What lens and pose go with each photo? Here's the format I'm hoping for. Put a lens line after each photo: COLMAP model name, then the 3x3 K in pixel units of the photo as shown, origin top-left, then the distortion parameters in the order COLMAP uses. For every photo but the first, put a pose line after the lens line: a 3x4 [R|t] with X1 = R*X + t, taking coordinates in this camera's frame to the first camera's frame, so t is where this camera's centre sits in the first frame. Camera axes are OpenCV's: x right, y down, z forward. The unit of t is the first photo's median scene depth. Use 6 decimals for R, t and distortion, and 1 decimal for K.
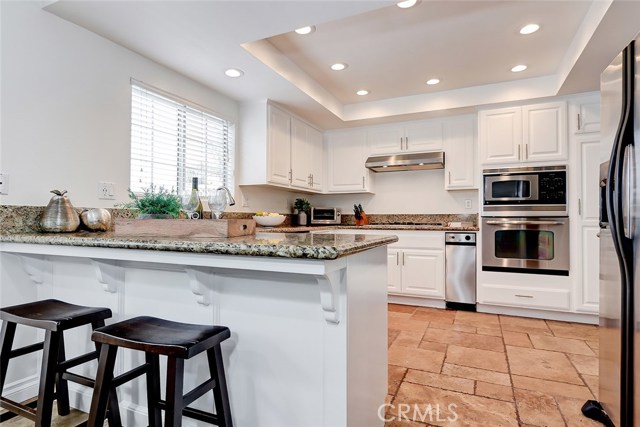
lens RADIAL K [[347.7, 0, 307.5], [0, 347.7, 215.0], [0, 0, 1]] dist [-0.003669, -0.001040]
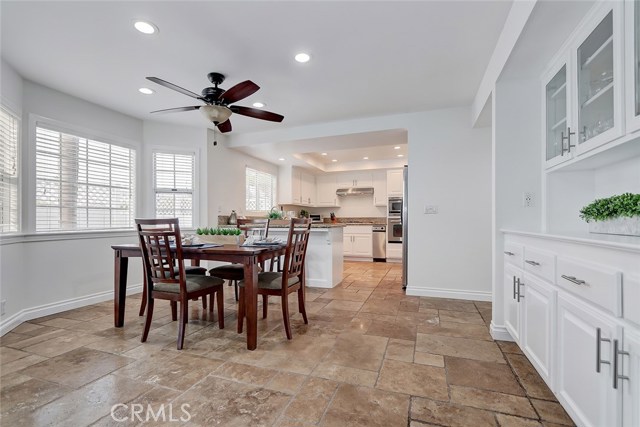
lens RADIAL K [[296.4, 0, 303.0], [0, 296.4, 222.3], [0, 0, 1]] dist [0.002396, -0.001834]
pose [[0.998483, -0.004328, 0.054896, -0.146028], [0.003487, 0.999875, 0.015420, -0.002904], [-0.054956, -0.015205, 0.998373, -0.862568]]
